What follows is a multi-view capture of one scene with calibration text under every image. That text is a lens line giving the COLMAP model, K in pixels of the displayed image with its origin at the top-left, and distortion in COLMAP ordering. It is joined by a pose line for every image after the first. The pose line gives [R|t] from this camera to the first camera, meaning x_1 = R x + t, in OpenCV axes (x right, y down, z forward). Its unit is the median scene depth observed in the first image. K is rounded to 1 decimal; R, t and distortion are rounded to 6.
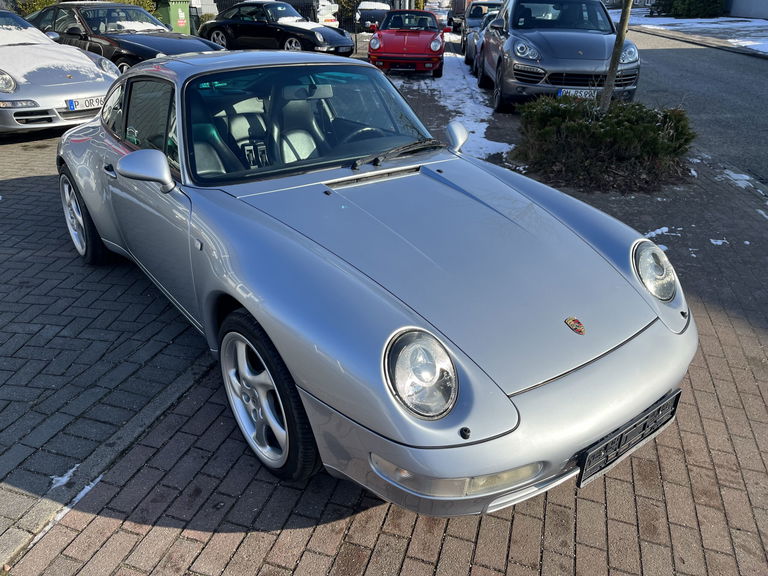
lens RADIAL K [[584.7, 0, 387.3], [0, 584.7, 290.9], [0, 0, 1]] dist [0.030584, -0.022844]
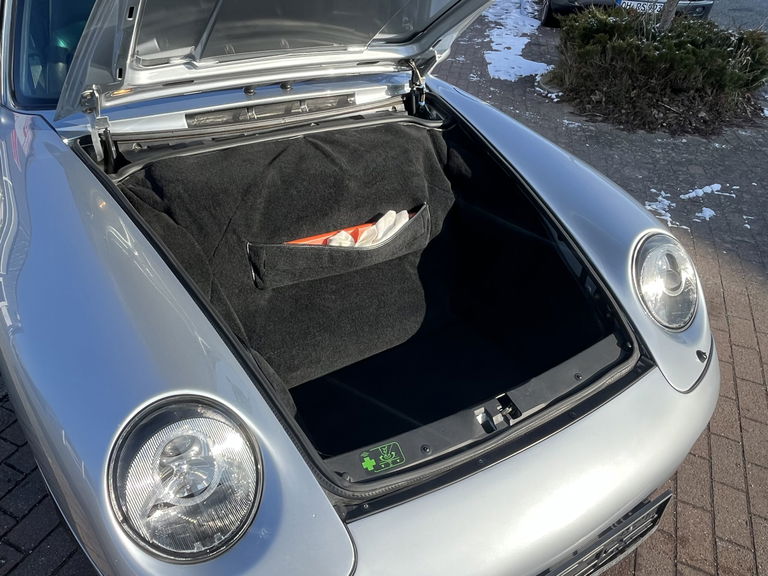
lens RADIAL K [[581.4, 0, 380.7], [0, 581.4, 282.7], [0, 0, 1]] dist [-0.006215, 0.002942]
pose [[0.993398, 0.079013, -0.083169, 0.078356], [-0.067908, 0.989344, 0.128789, -0.037513], [0.092459, -0.122291, 0.988178, 0.135838]]
